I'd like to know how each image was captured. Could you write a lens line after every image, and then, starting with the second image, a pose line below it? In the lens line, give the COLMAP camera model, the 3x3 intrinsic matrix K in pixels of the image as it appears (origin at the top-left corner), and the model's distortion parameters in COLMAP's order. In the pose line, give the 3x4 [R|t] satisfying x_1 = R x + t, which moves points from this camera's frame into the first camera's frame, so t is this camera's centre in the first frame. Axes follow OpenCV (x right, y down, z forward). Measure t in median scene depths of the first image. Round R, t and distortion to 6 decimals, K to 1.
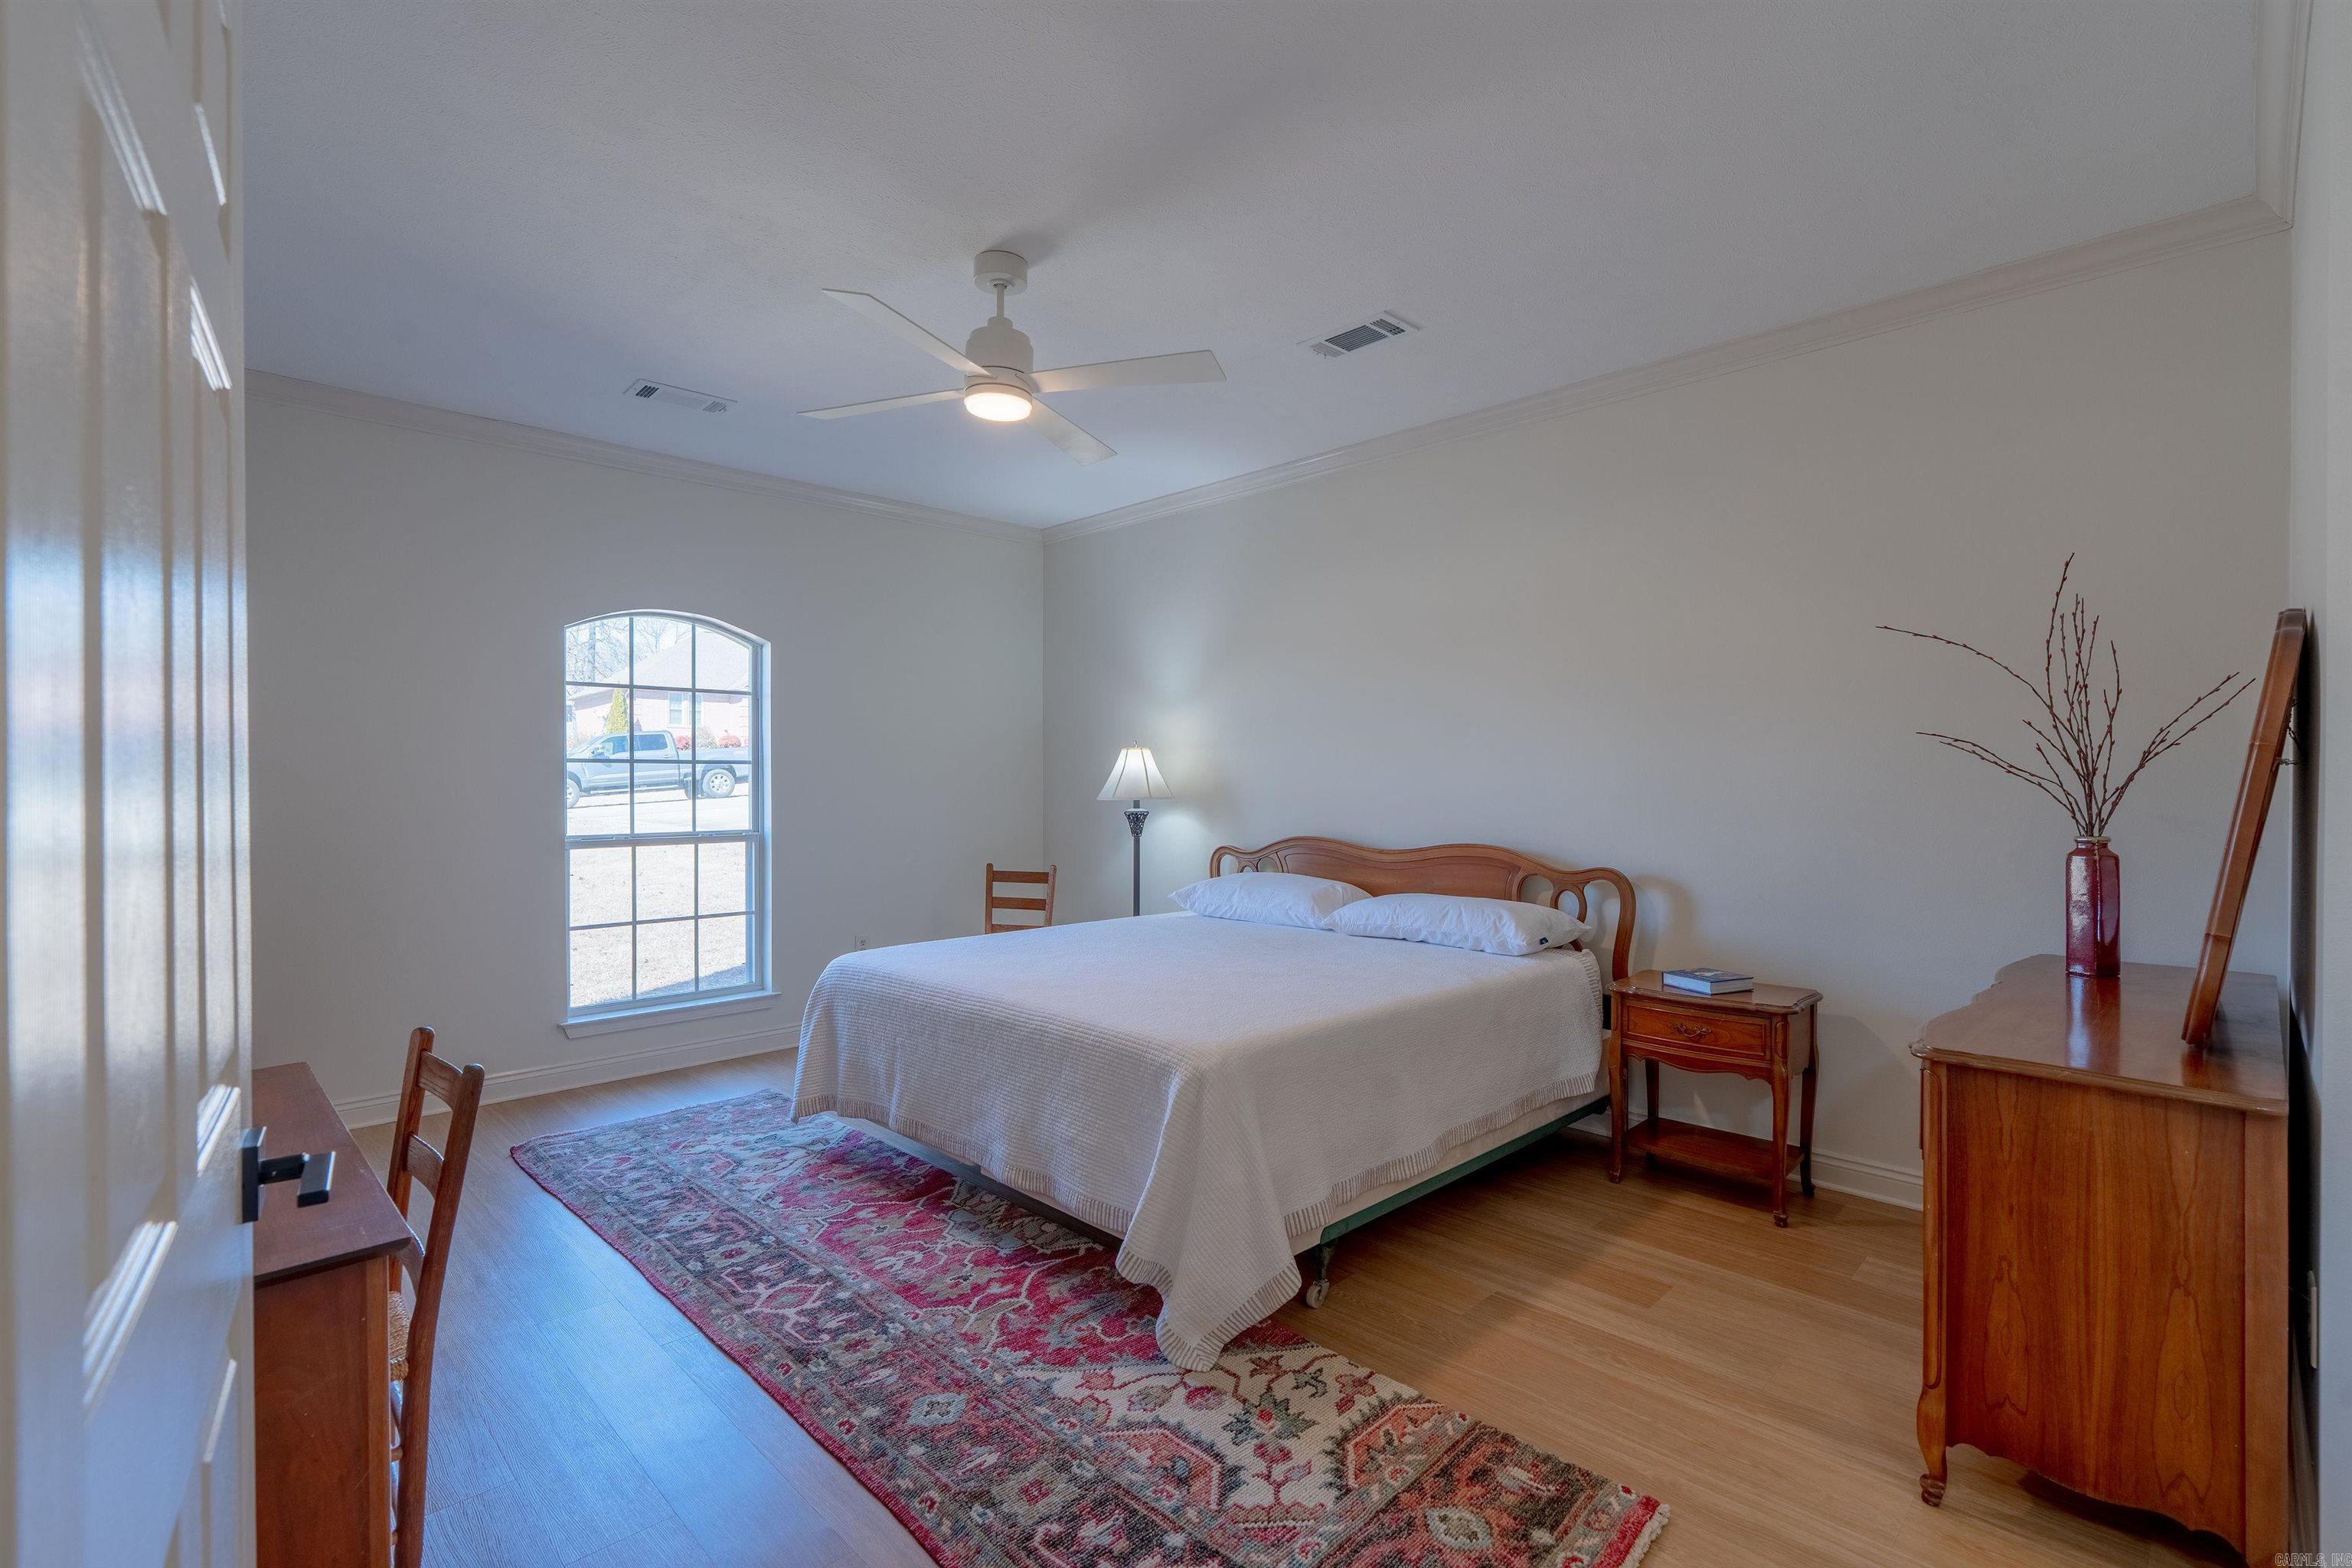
lens RADIAL K [[1049.5, 0, 1170.5], [0, 1049.5, 785.0], [0, 0, 1]] dist [-0.004648, 0.001835]
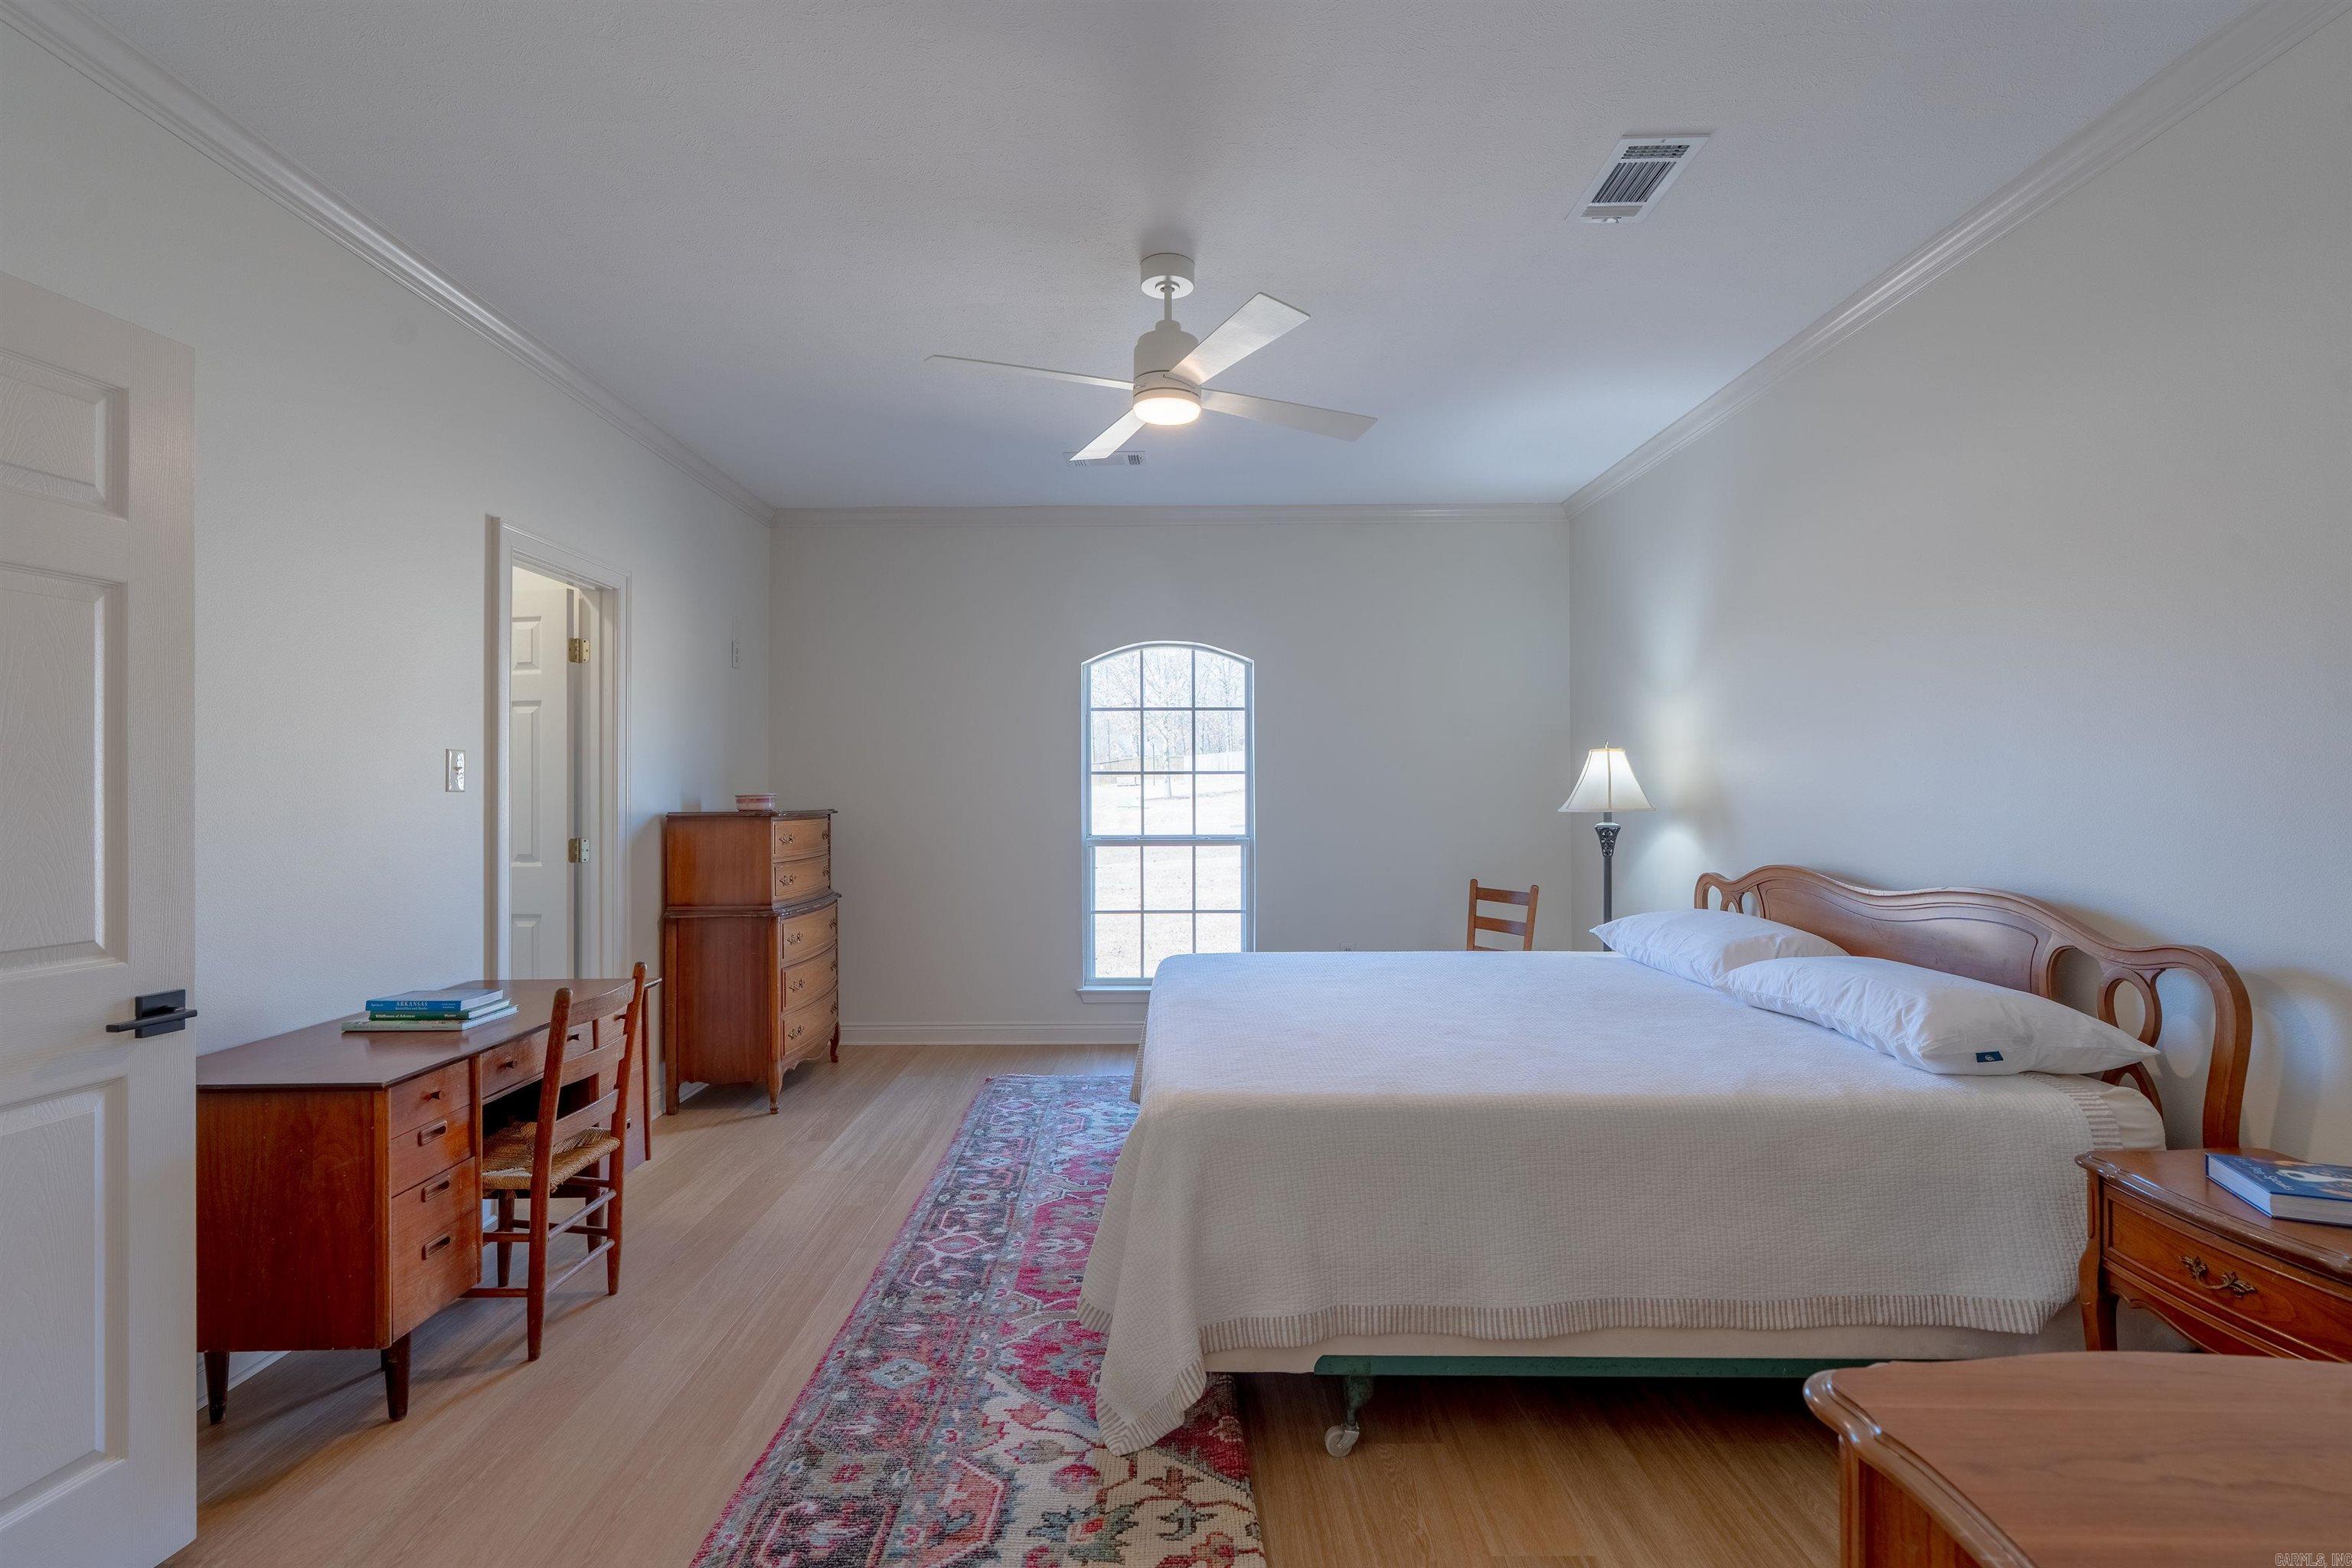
lens RADIAL K [[1049.5, 0, 1170.5], [0, 1049.5, 782.6], [0, 0, 1]] dist [-0.004648, 0.001835]
pose [[0.718581, -0.006418, -0.695413, 0.475298], [-0.000452, 0.999953, -0.009696, -0.001247], [0.695443, 0.007282, 0.718544, 0.269345]]
